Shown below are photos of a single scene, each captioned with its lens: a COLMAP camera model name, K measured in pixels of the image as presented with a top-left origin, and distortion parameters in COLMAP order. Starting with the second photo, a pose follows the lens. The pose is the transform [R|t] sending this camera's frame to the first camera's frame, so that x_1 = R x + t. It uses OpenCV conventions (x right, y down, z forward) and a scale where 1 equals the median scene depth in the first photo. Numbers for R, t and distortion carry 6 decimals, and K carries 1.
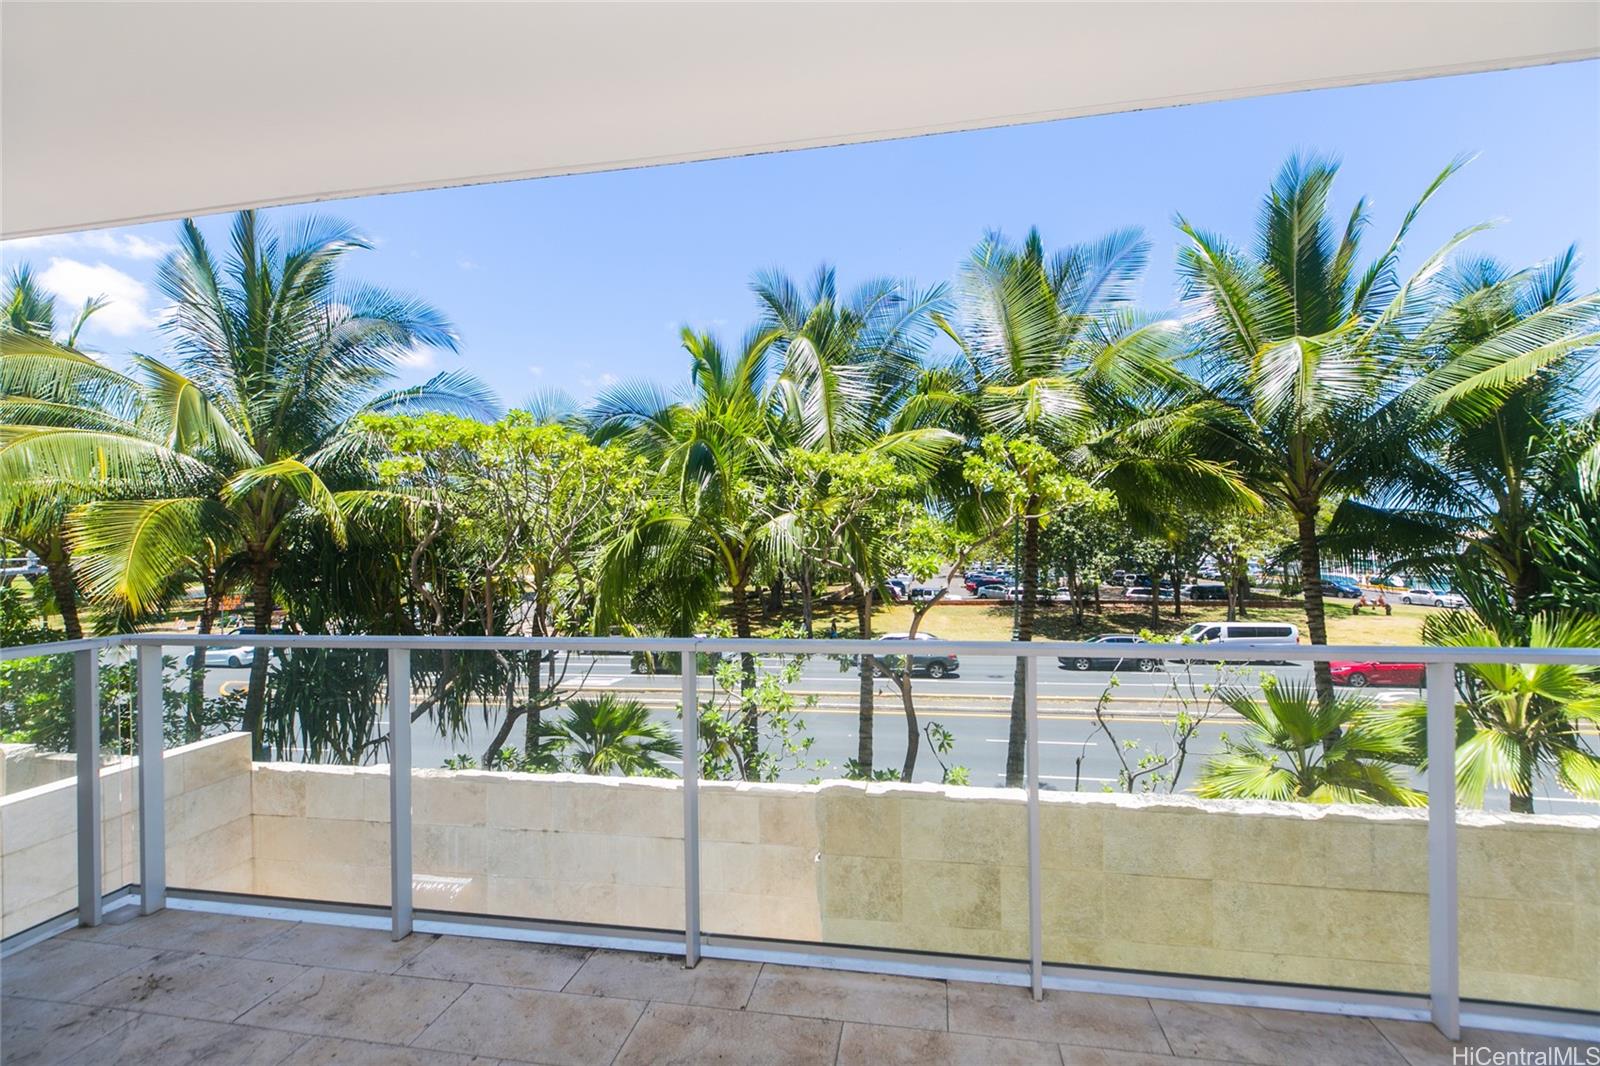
lens RADIAL K [[718.2, 0, 800.0], [0, 718.2, 533.0], [0, 0, 1]] dist [0.013408, 0.000136]
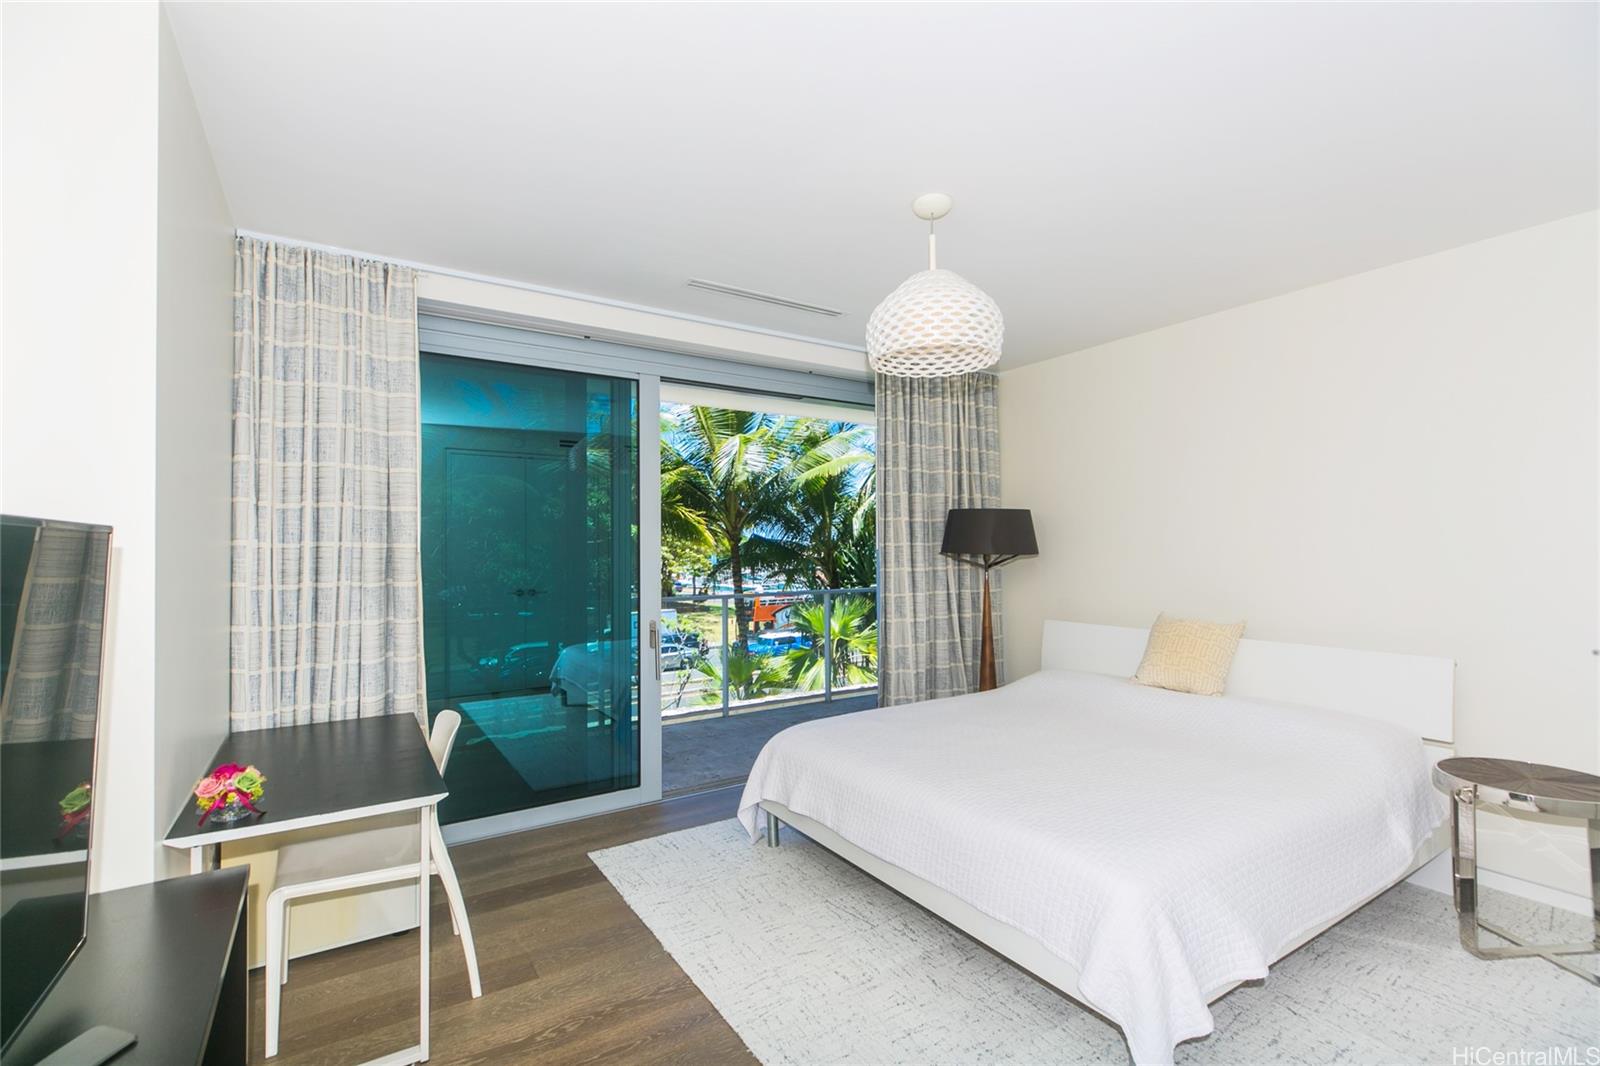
lens RADIAL K [[718.2, 0, 800.0], [0, 718.2, 533.0], [0, 0, 1]] dist [0.013408, 0.000136]
pose [[0.731672, 0.024328, 0.681222, -0.262894], [-0.006878, 0.999576, -0.028309, -0.003900], [-0.681622, 0.016027, 0.731529, -0.233726]]
